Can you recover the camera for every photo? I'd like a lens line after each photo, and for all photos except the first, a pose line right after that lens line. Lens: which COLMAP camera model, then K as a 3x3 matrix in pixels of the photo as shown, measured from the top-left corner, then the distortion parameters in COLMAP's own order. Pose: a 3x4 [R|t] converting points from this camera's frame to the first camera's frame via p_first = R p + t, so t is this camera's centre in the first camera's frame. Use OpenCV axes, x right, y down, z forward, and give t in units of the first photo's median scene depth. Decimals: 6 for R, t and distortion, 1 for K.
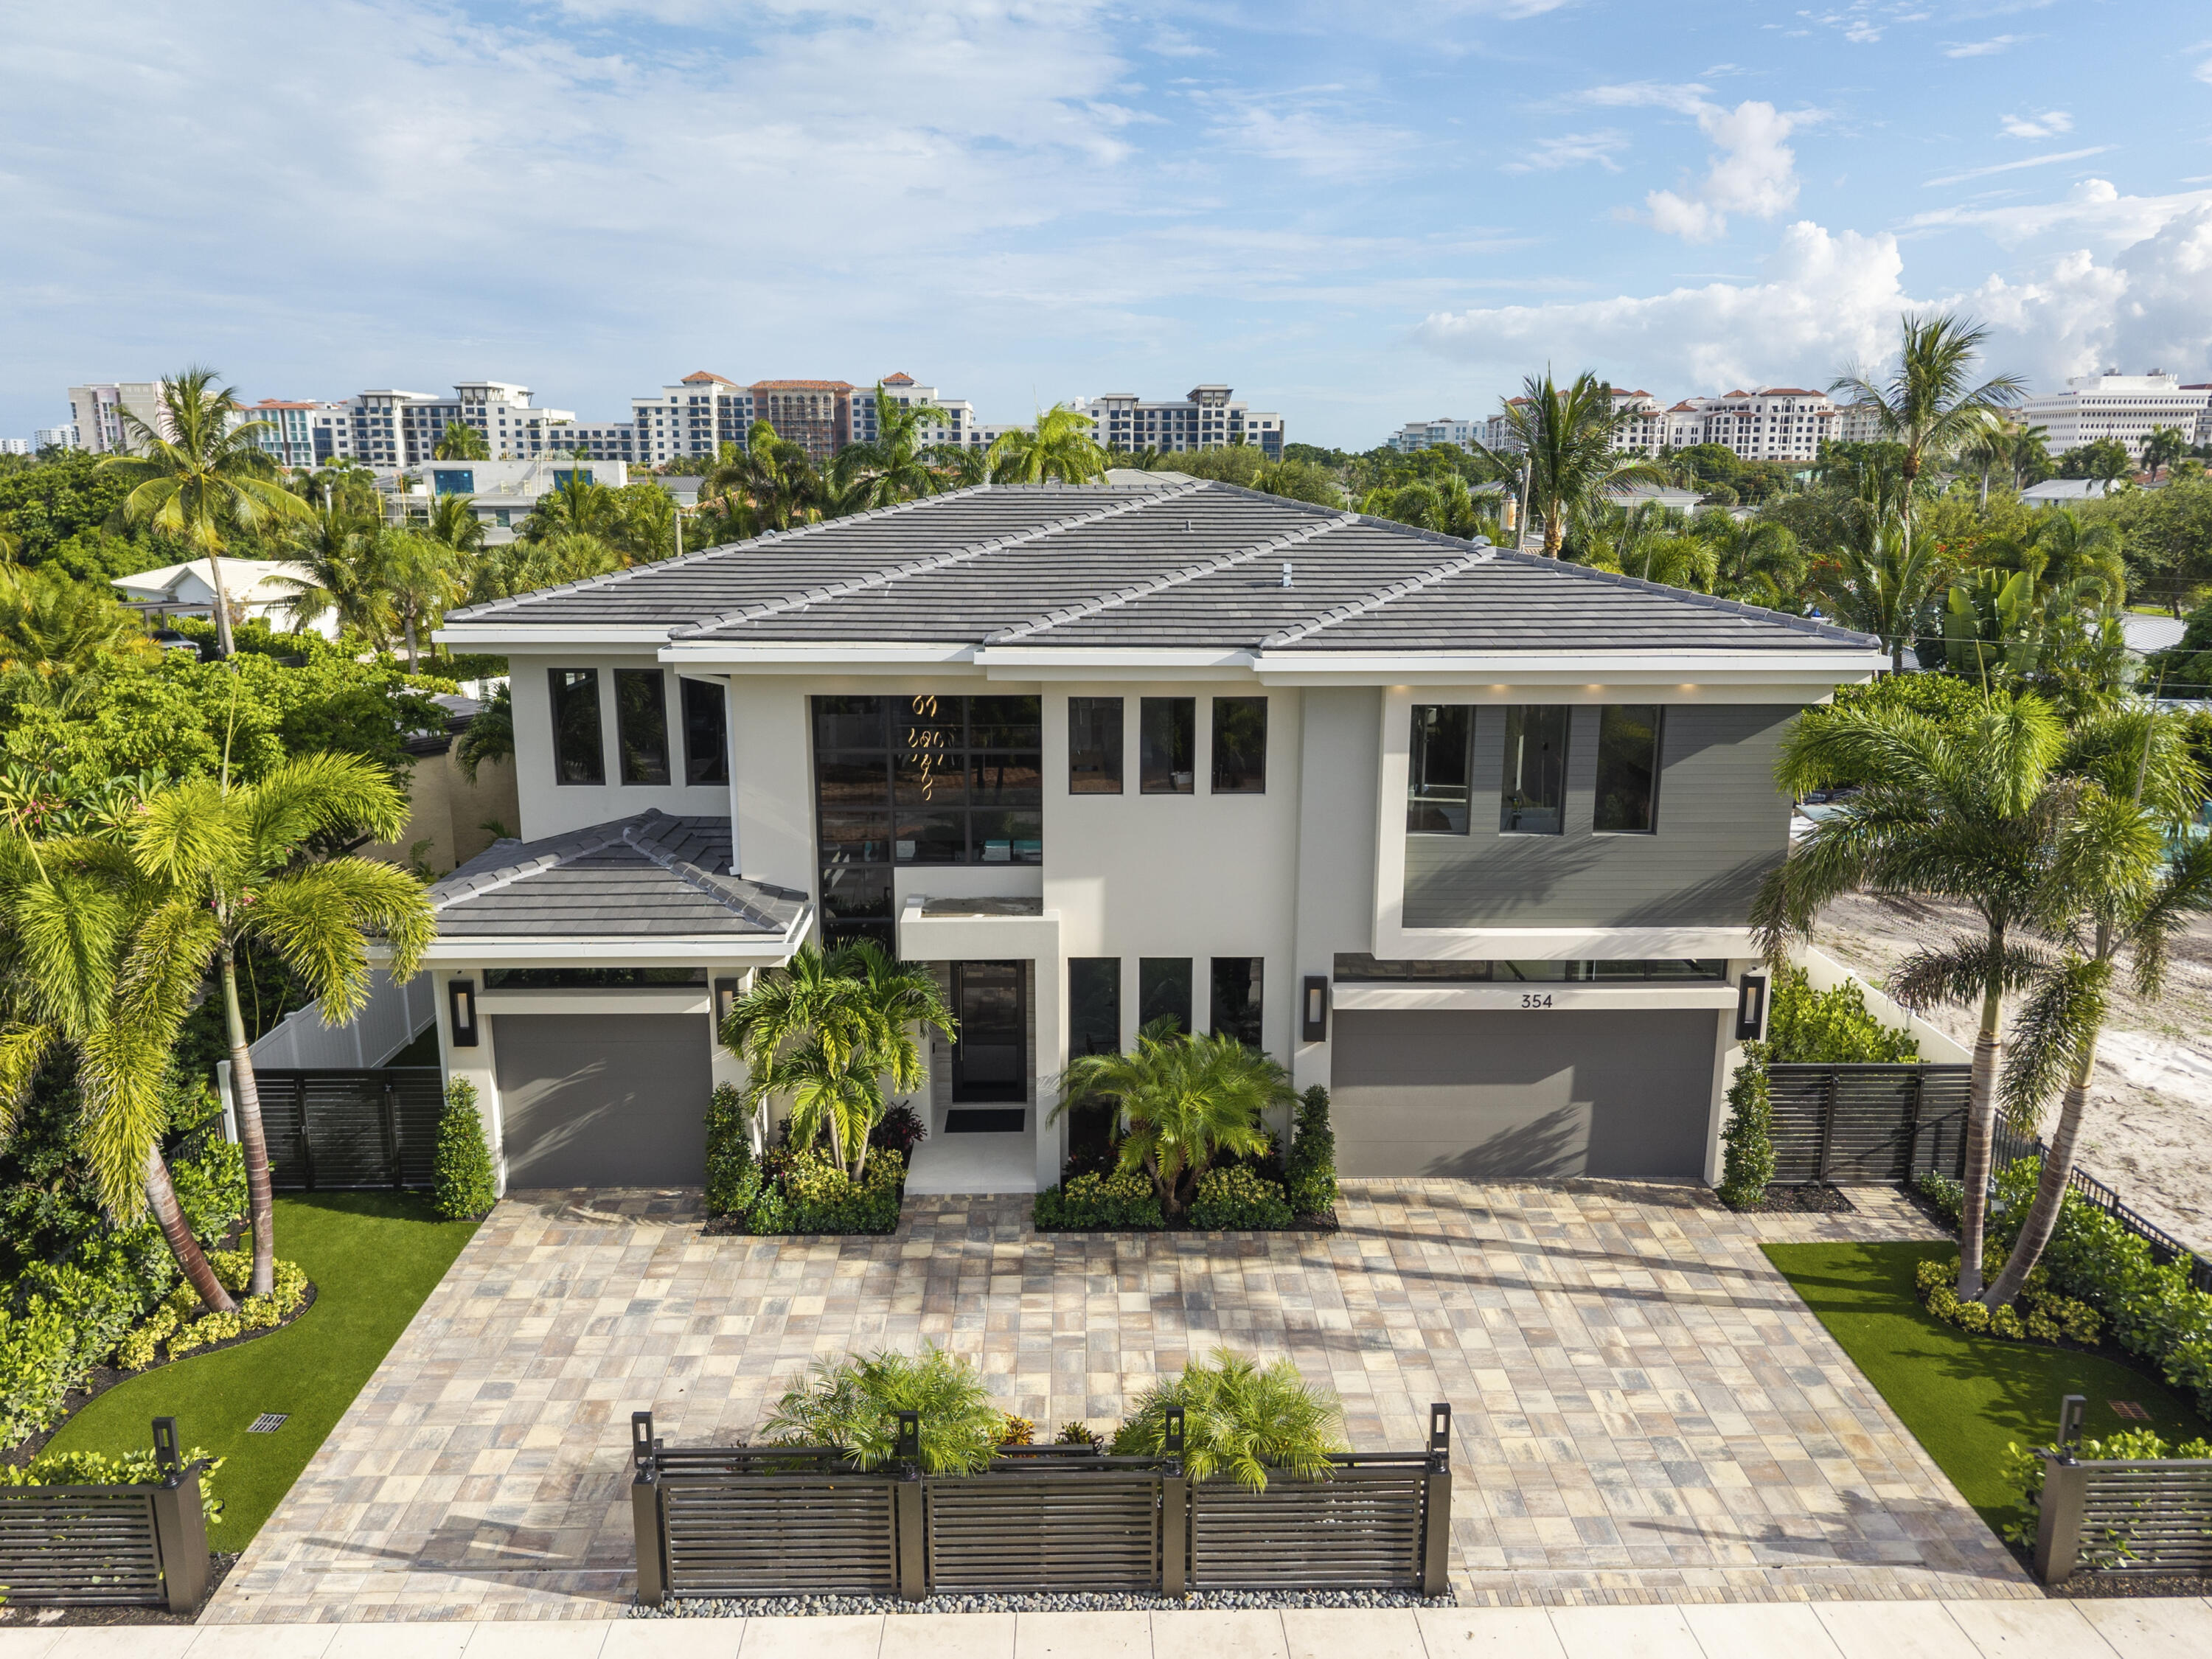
lens RADIAL K [[1486.8, 0, 1087.0], [0, 1486.8, 852.5], [0, 0, 1]] dist [0.004688, -0.009952]
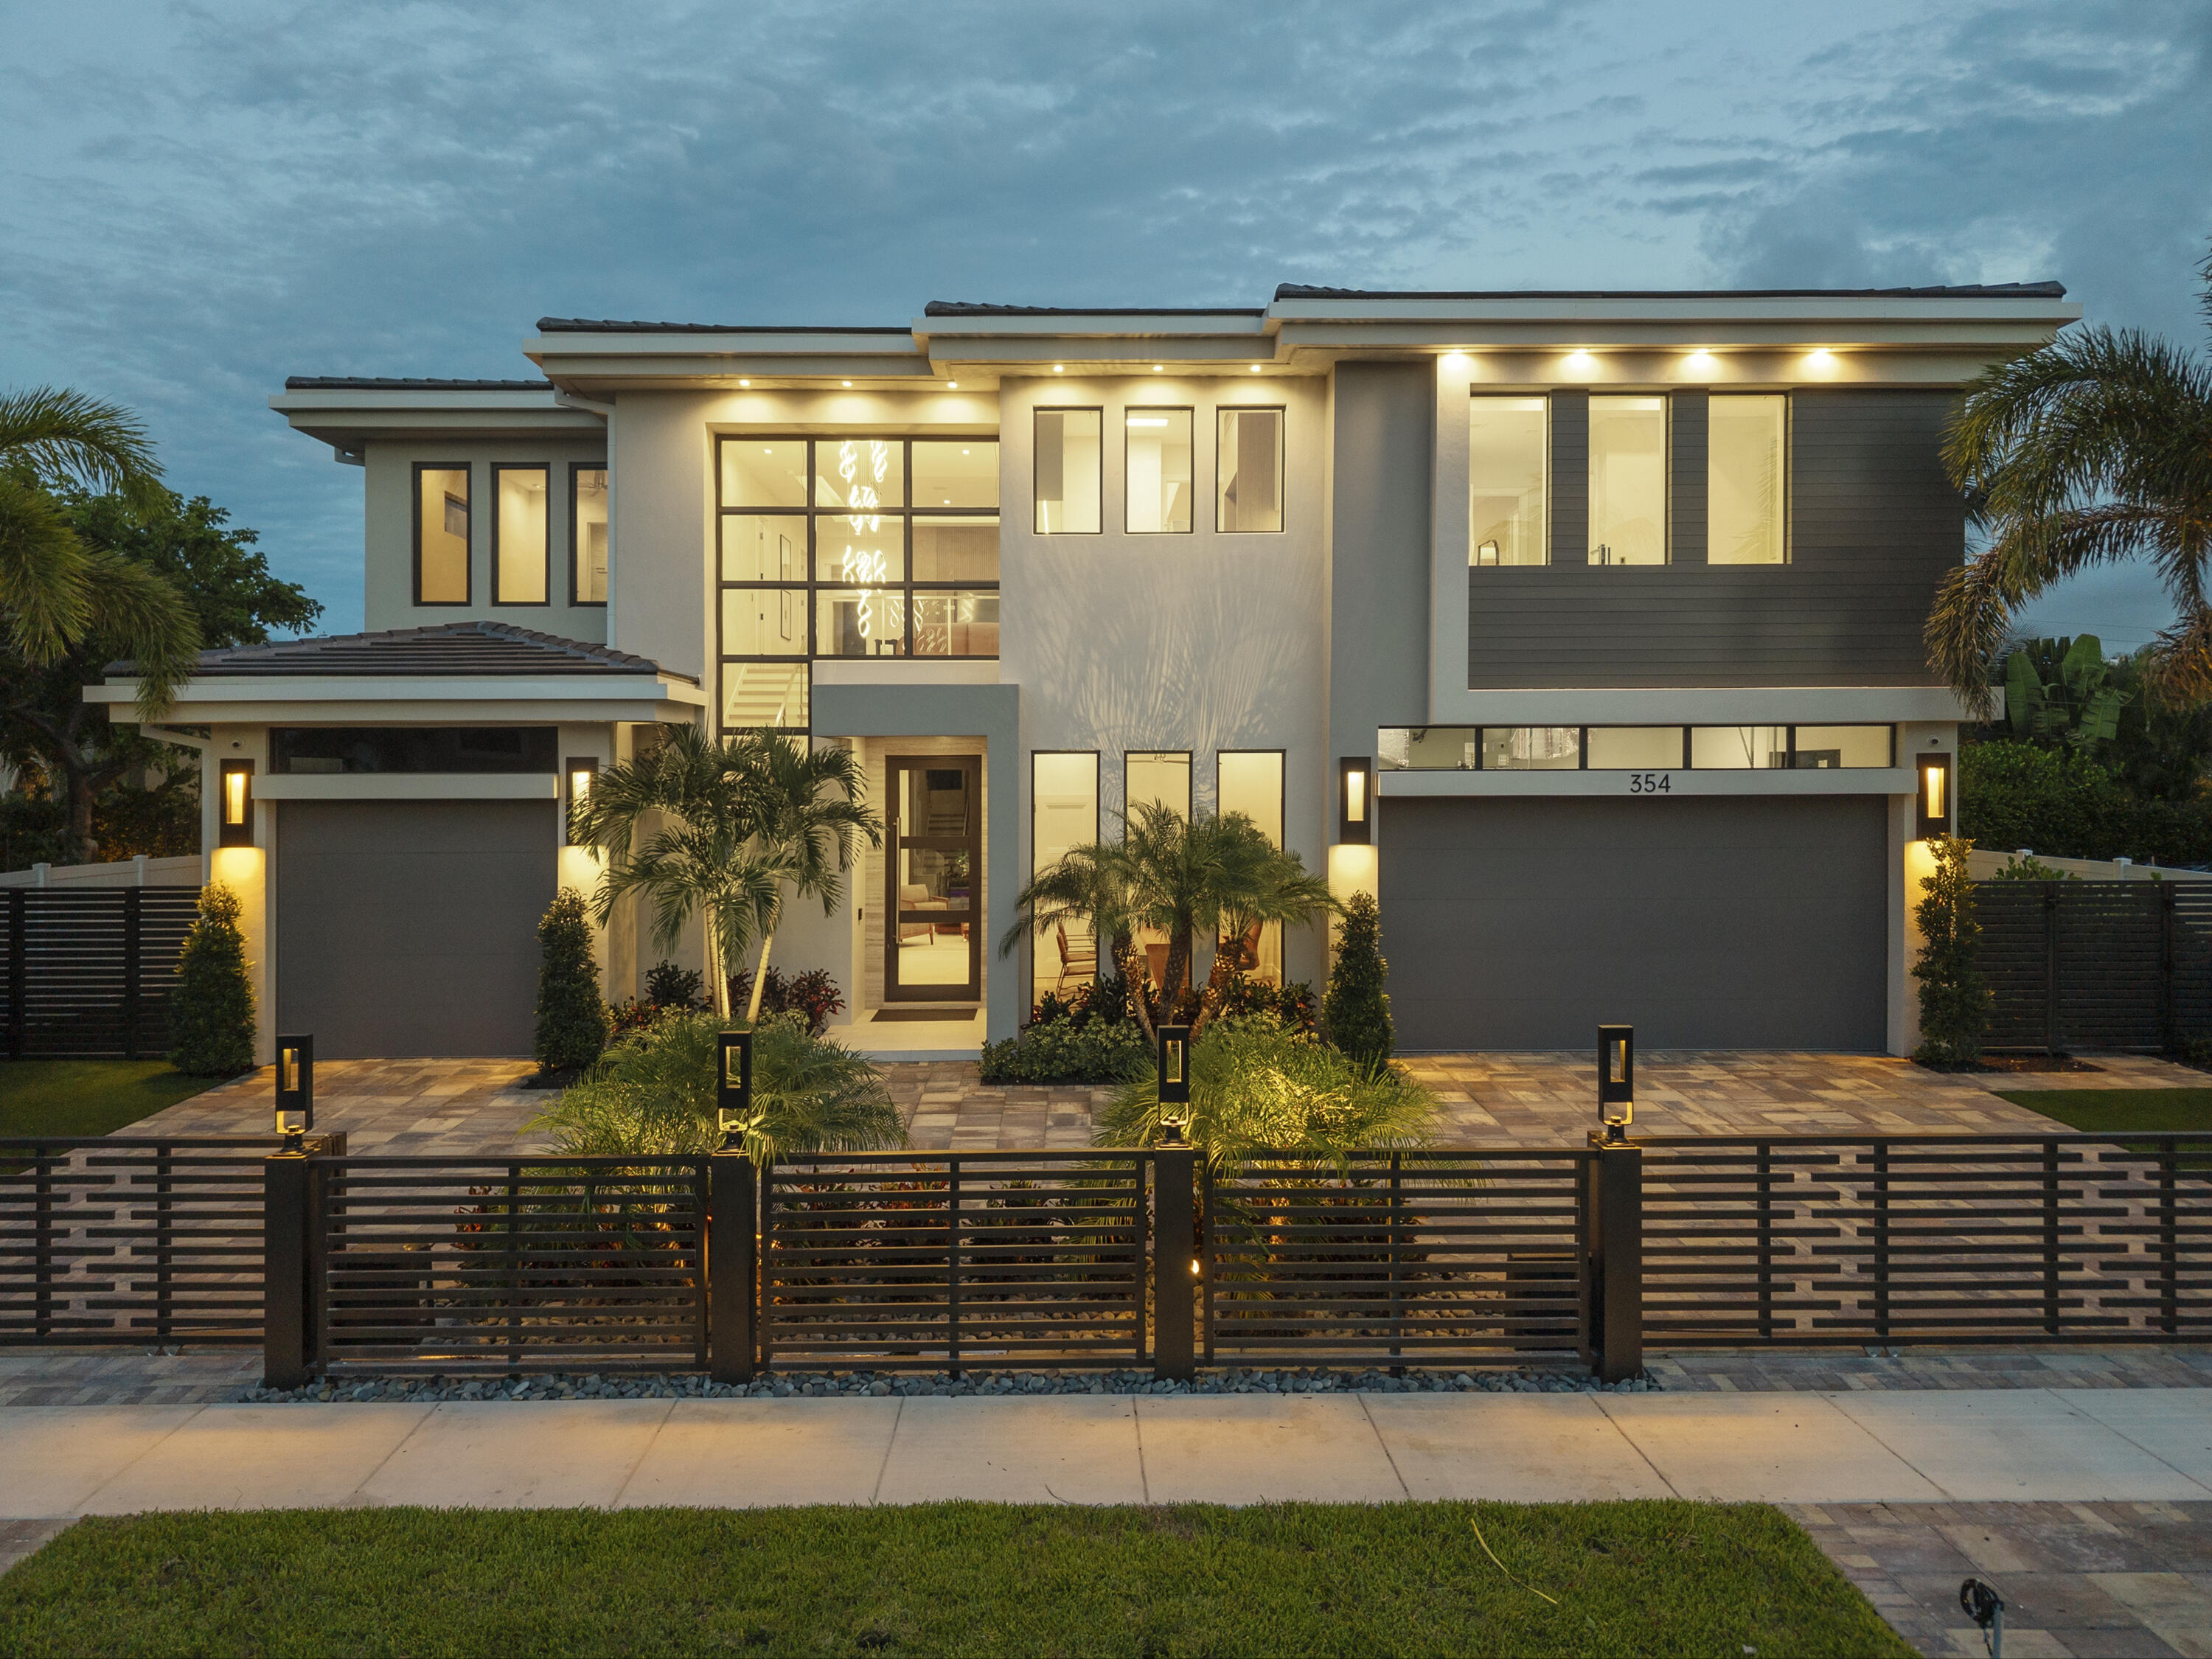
lens RADIAL K [[1486.8, 0, 1079.0], [0, 1486.8, 825.6], [0, 0, 1]] dist [0.004688, -0.009952]
pose [[0.999929, -0.003822, -0.011321, 0.019975], [0.001200, 0.974790, -0.223121, 0.283806], [0.011889, 0.223091, 0.974725, 0.258379]]
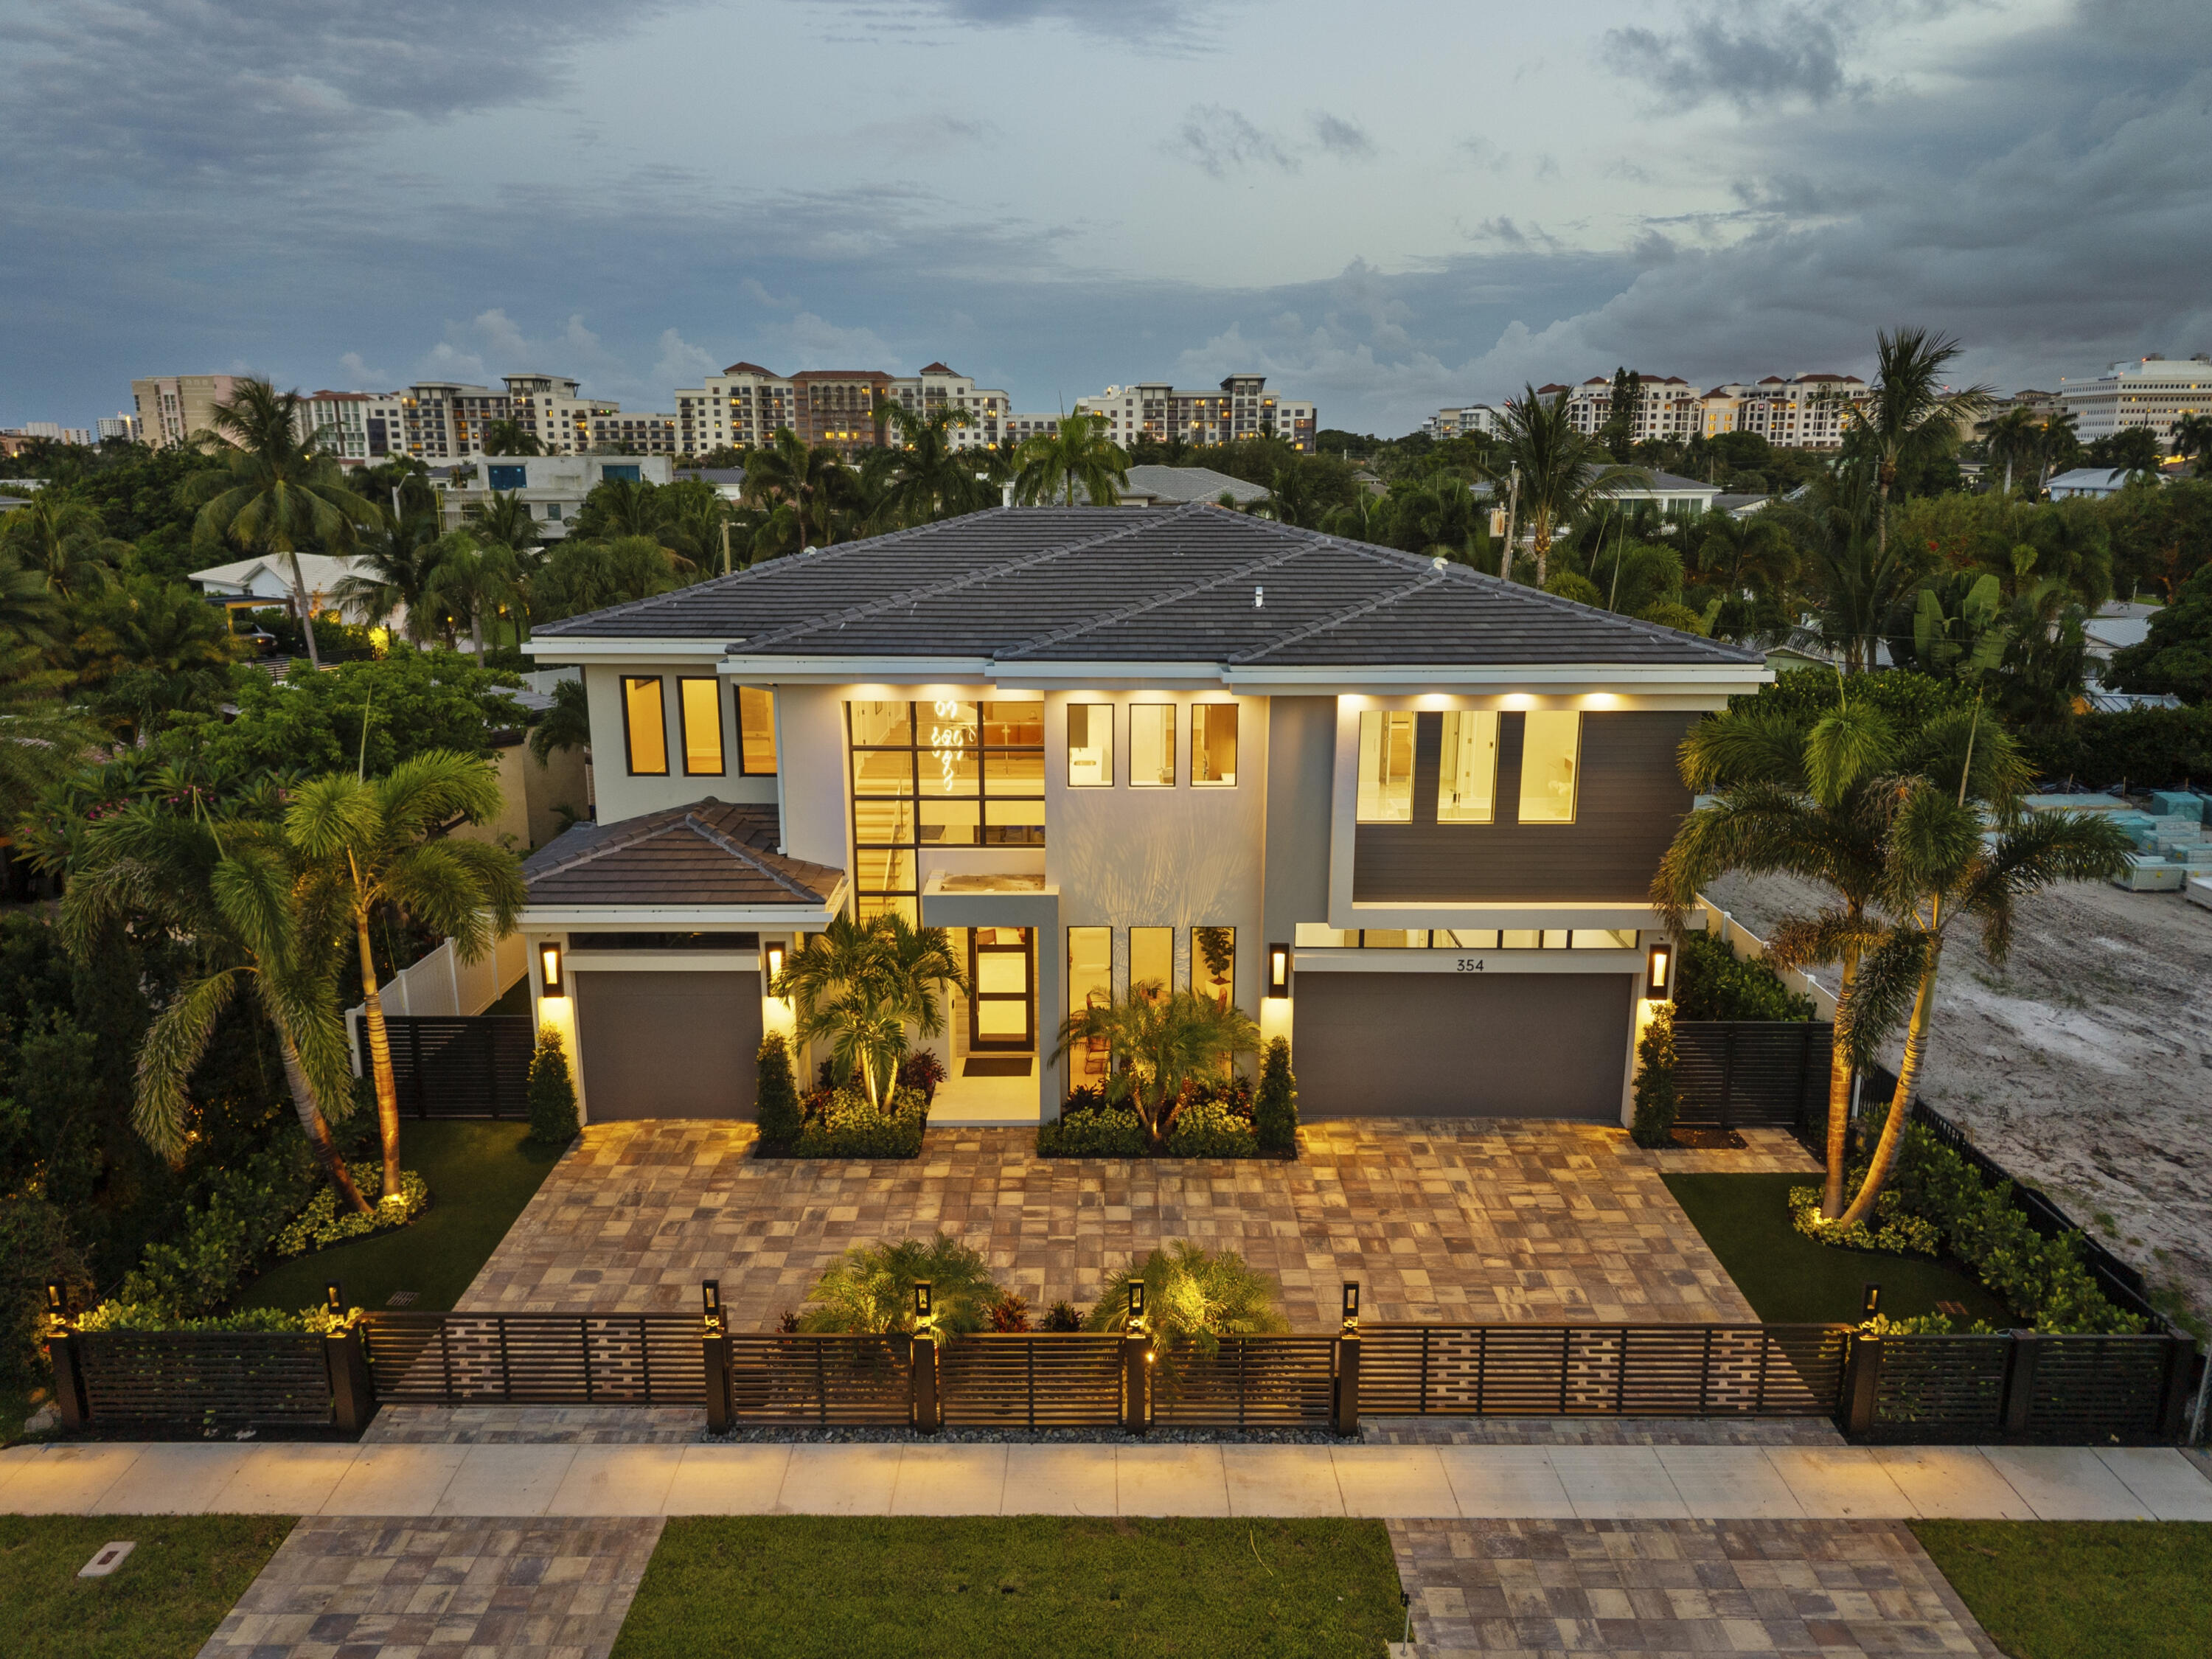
lens RADIAL K [[1486.8, 0, 1086.8], [0, 1486.8, 832.3], [0, 0, 1]] dist [0.004688, -0.009952]
pose [[0.999695, 0.003636, -0.024444, 0.031050], [-0.003696, 0.999990, -0.002429, 0.001146], [0.024435, 0.002518, 0.999698, -0.164871]]
